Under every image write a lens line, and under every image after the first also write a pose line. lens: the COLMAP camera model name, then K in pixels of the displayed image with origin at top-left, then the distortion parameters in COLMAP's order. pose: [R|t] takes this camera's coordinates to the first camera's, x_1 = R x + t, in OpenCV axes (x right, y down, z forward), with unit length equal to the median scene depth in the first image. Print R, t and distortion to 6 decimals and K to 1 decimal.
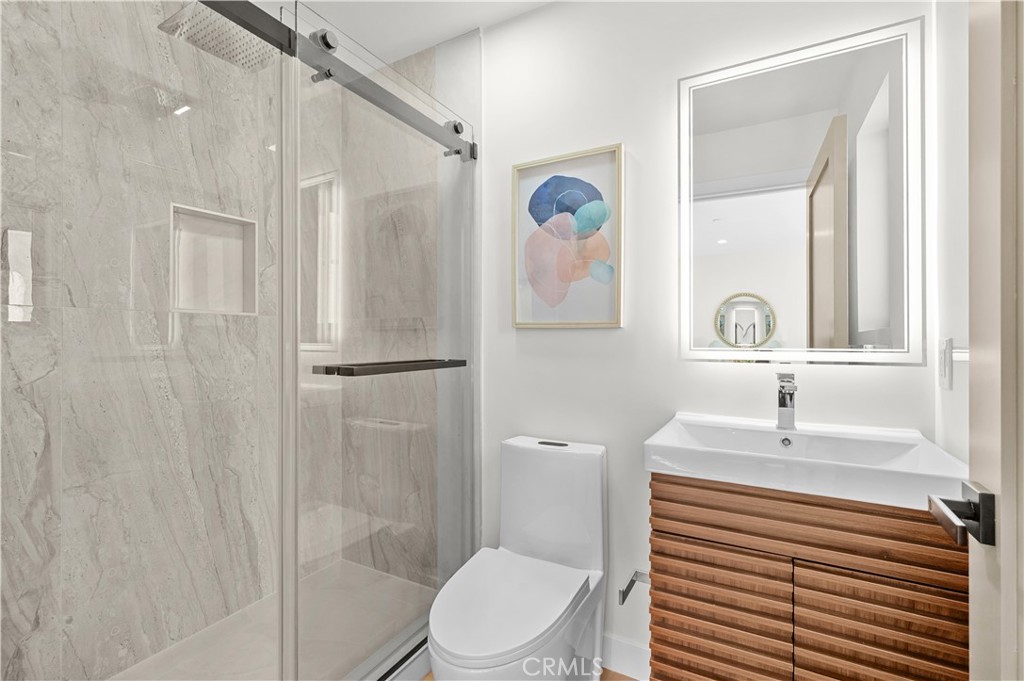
lens RADIAL K [[456.7, 0, 512.0], [0, 456.7, 340.5], [0, 0, 1]] dist [-0.001092, 0.000492]
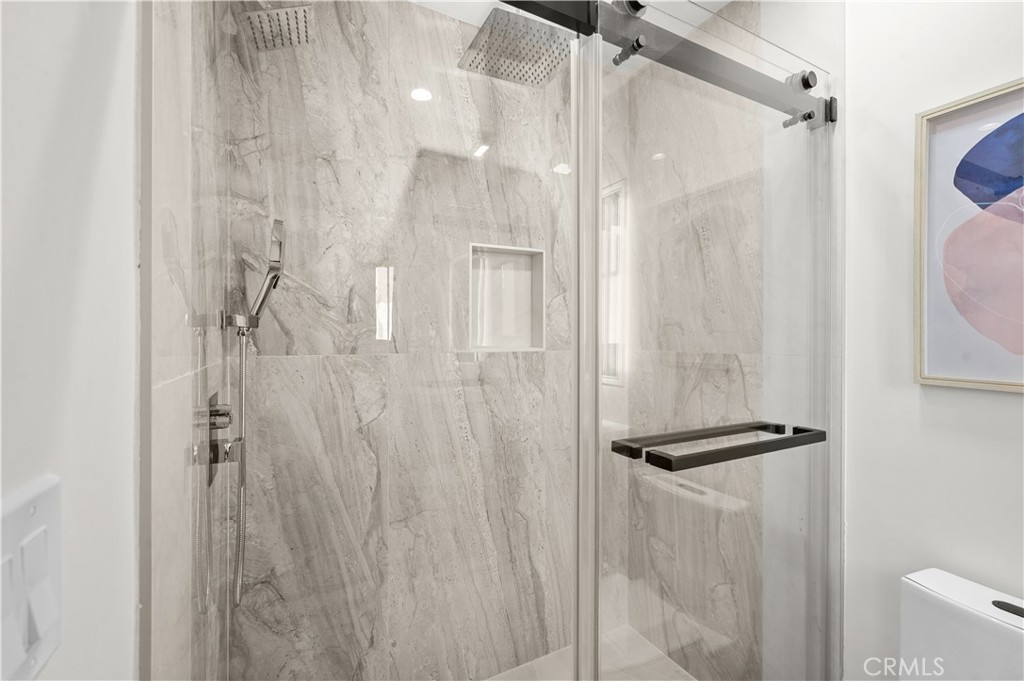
lens RADIAL K [[421.3, 0, 512.0], [0, 421.3, 340.5], [0, 0, 1]] dist [-0.000288, 0.000062]
pose [[0.841695, 0.013731, -0.539778, -0.150064], [-0.000818, 0.999708, 0.024157, -0.099243], [0.539952, -0.019891, 0.841461, 0.239749]]
